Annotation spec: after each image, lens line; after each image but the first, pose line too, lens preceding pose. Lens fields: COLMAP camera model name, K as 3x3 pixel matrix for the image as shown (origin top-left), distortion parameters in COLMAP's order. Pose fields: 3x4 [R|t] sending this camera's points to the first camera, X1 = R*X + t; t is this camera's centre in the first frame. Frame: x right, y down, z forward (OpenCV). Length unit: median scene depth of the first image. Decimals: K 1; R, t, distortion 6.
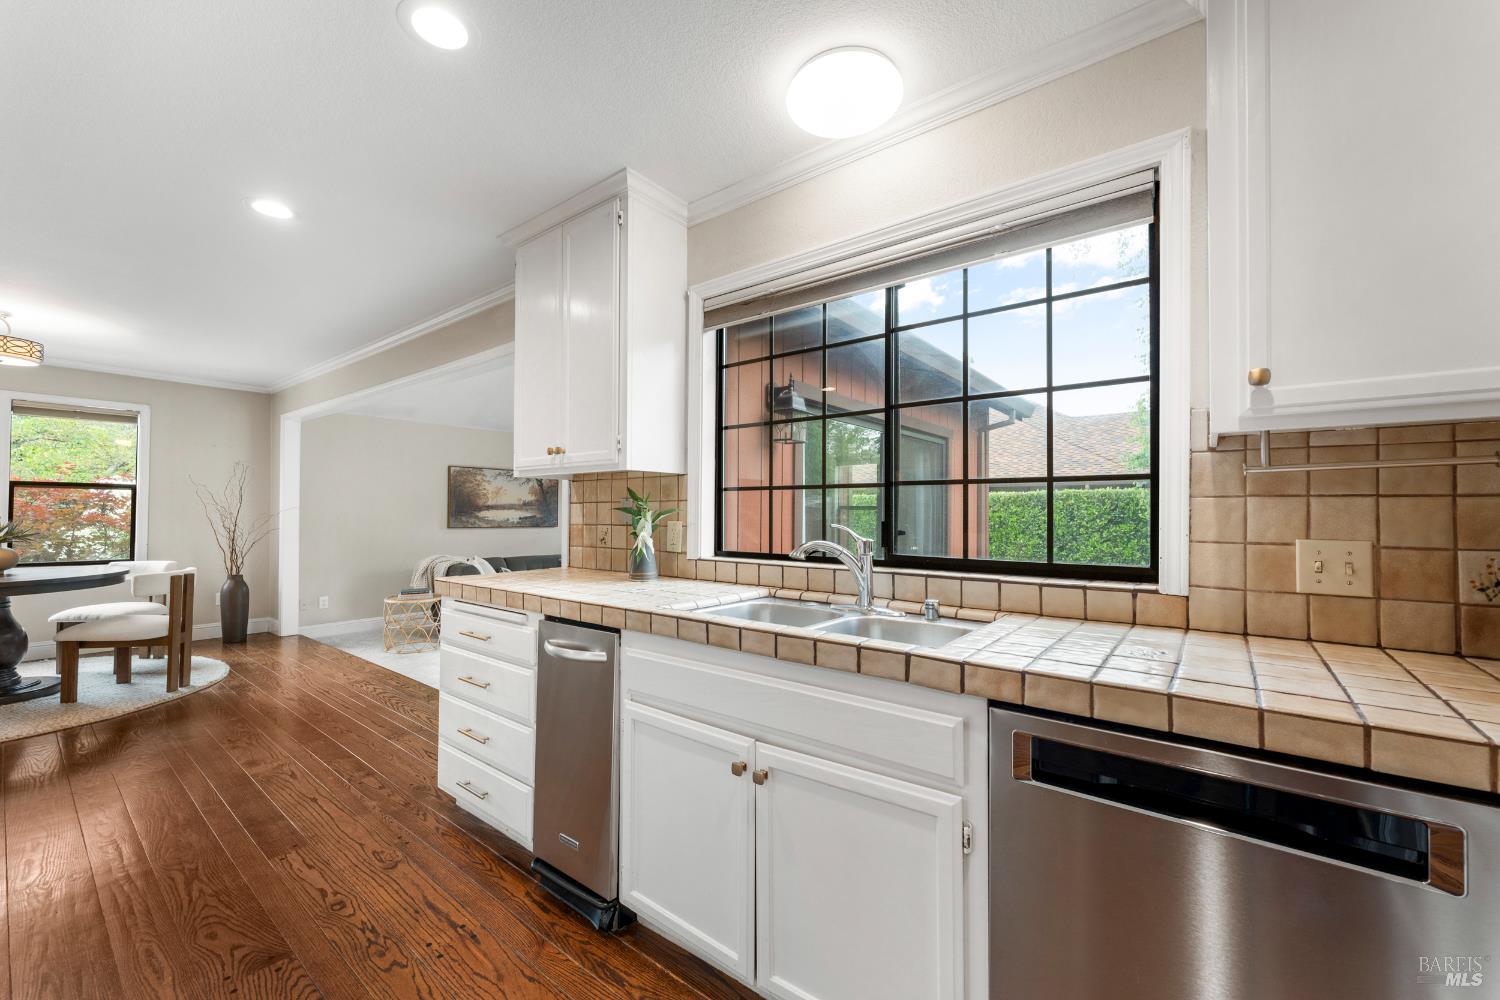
lens RADIAL K [[603.3, 0, 752.2], [0, 603.3, 502.5], [0, 0, 1]] dist [0.000220, 0.000353]
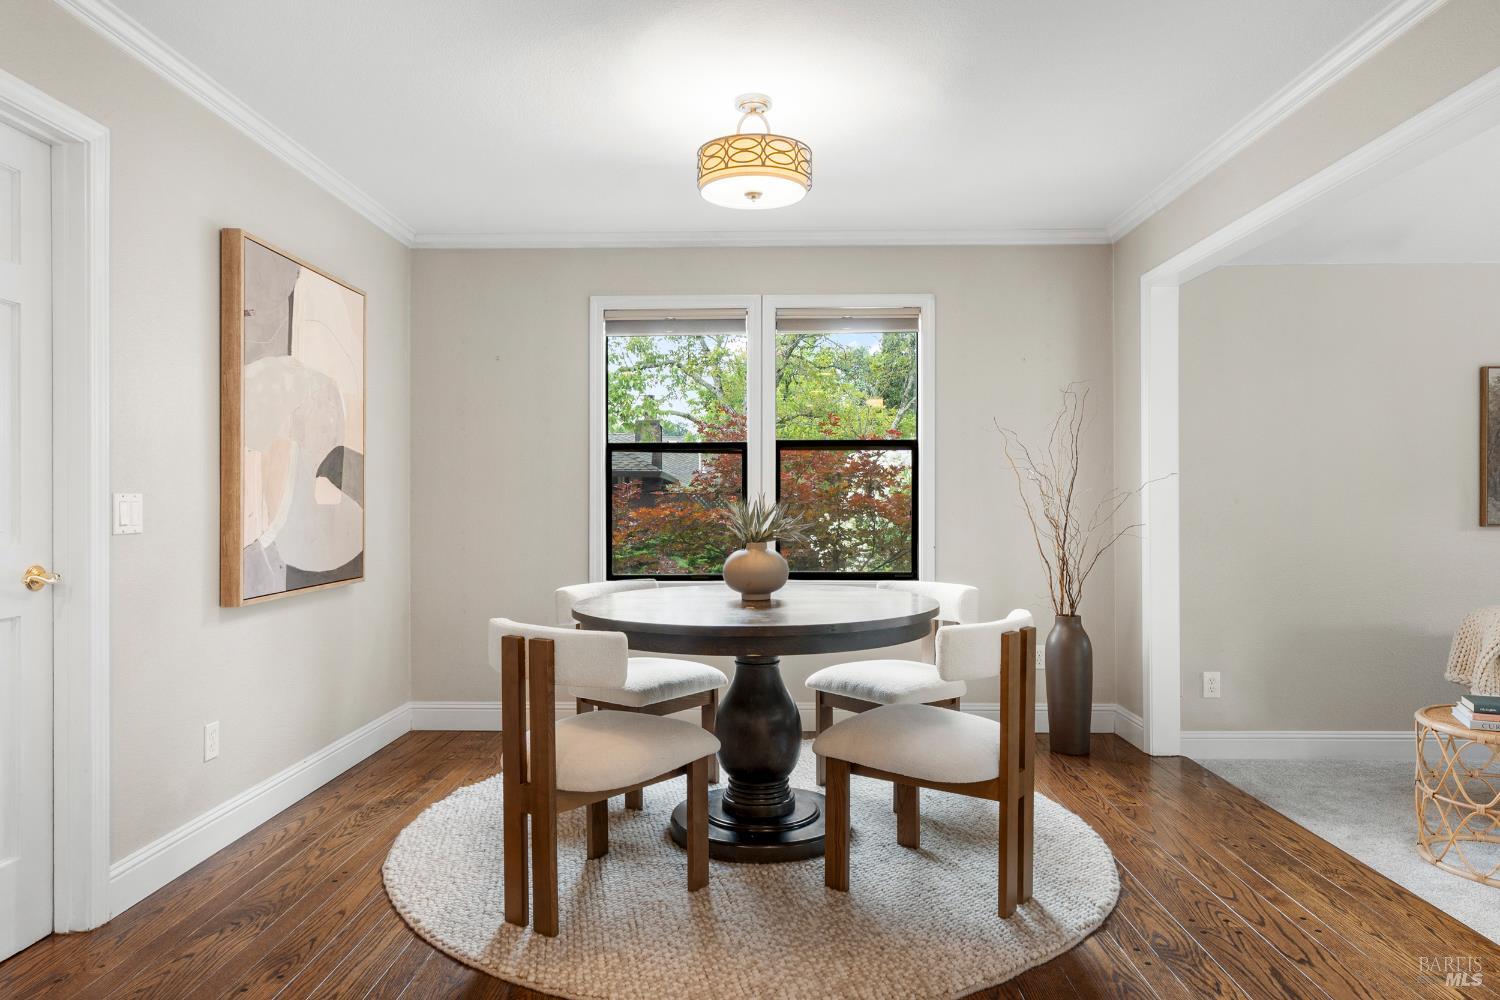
lens RADIAL K [[914.1, 0, 748.5], [0, 914.1, 505.5], [0, 0, 1]] dist [-0.004899, -0.000809]
pose [[0.604620, -0.001505, -0.796512, -0.405006], [0.018840, 0.999745, 0.012412, 0.016063], [0.796291, -0.022511, 0.604495, 0.331850]]
